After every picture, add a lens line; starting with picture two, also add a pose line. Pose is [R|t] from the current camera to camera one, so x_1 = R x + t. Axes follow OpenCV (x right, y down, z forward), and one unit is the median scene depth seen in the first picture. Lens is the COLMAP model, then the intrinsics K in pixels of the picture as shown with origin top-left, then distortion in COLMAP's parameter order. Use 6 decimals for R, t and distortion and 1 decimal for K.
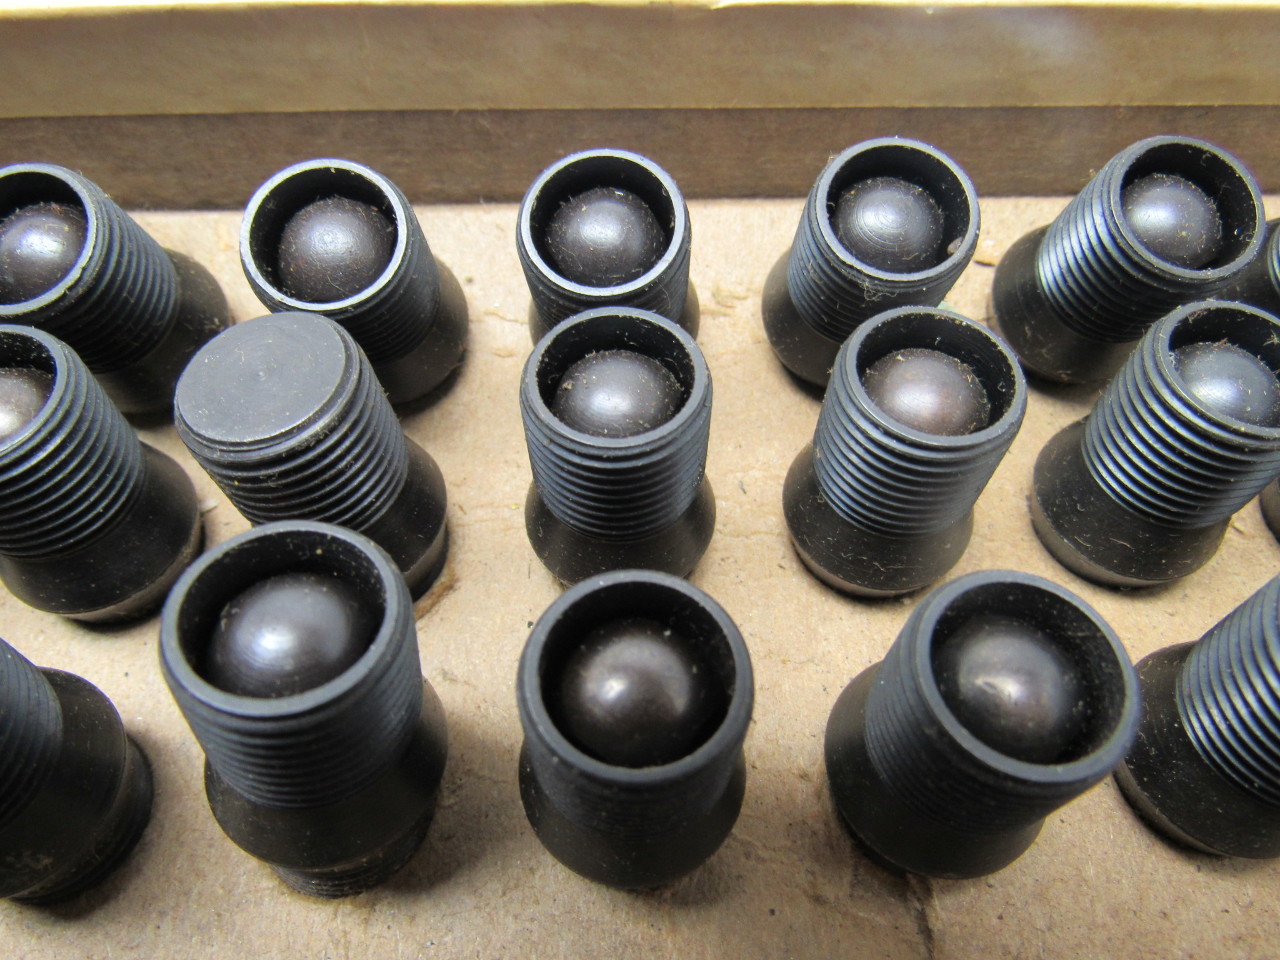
lens RADIAL K [[888.3, 0, 640.2], [0, 888.3, 475.3], [0, 0, 1]] dist [-0.044954, -0.008246]
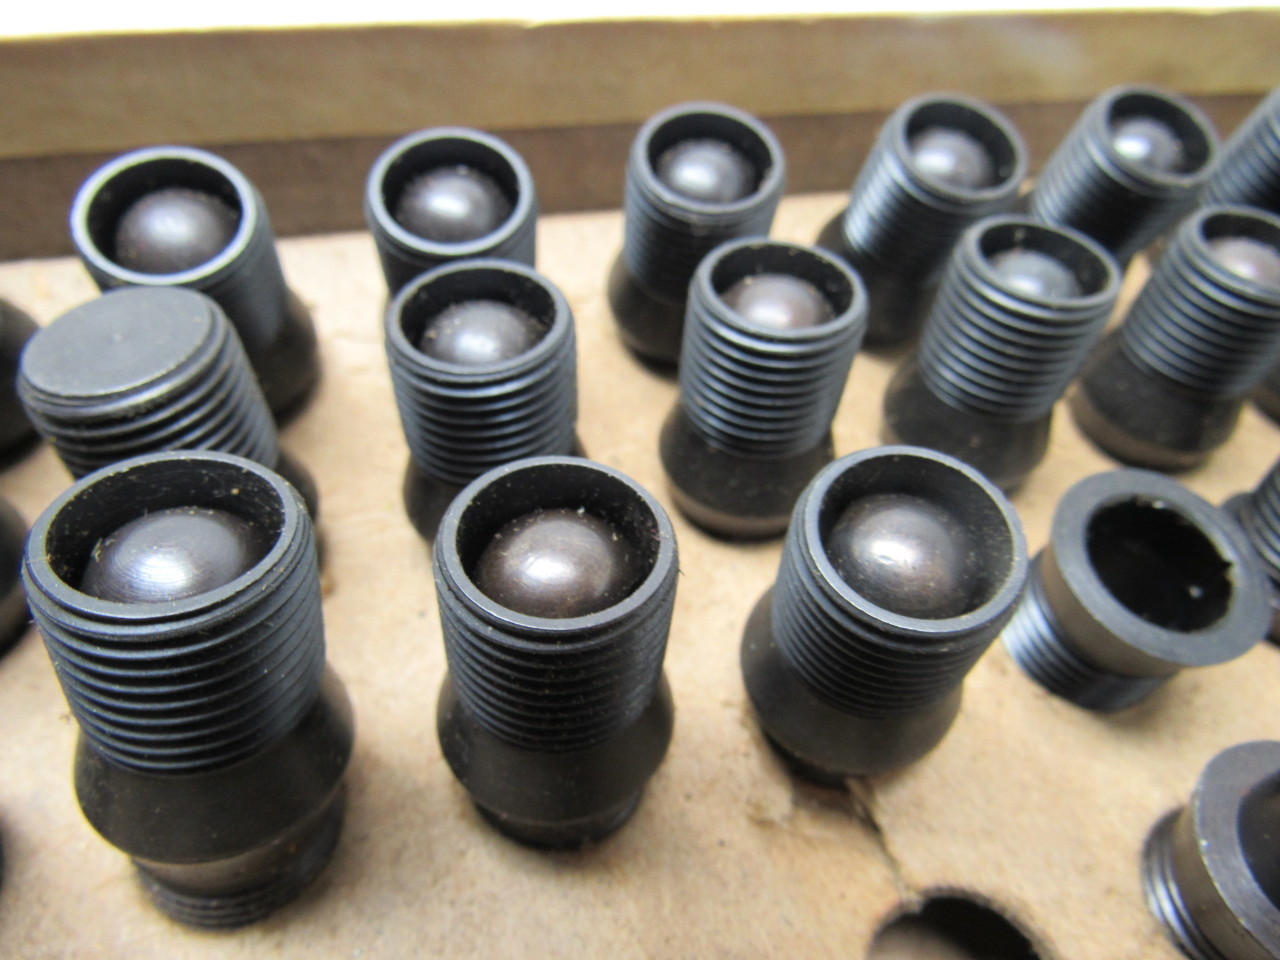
lens RADIAL K [[888.3, 0, 640.2], [0, 888.3, 475.3], [0, 0, 1]] dist [-0.044954, -0.008246]
pose [[0.972633, -0.125077, 0.195806, -0.073853], [0.154086, 0.977992, -0.140676, 0.226005], [-0.173902, 0.166997, 0.970500, 0.016467]]
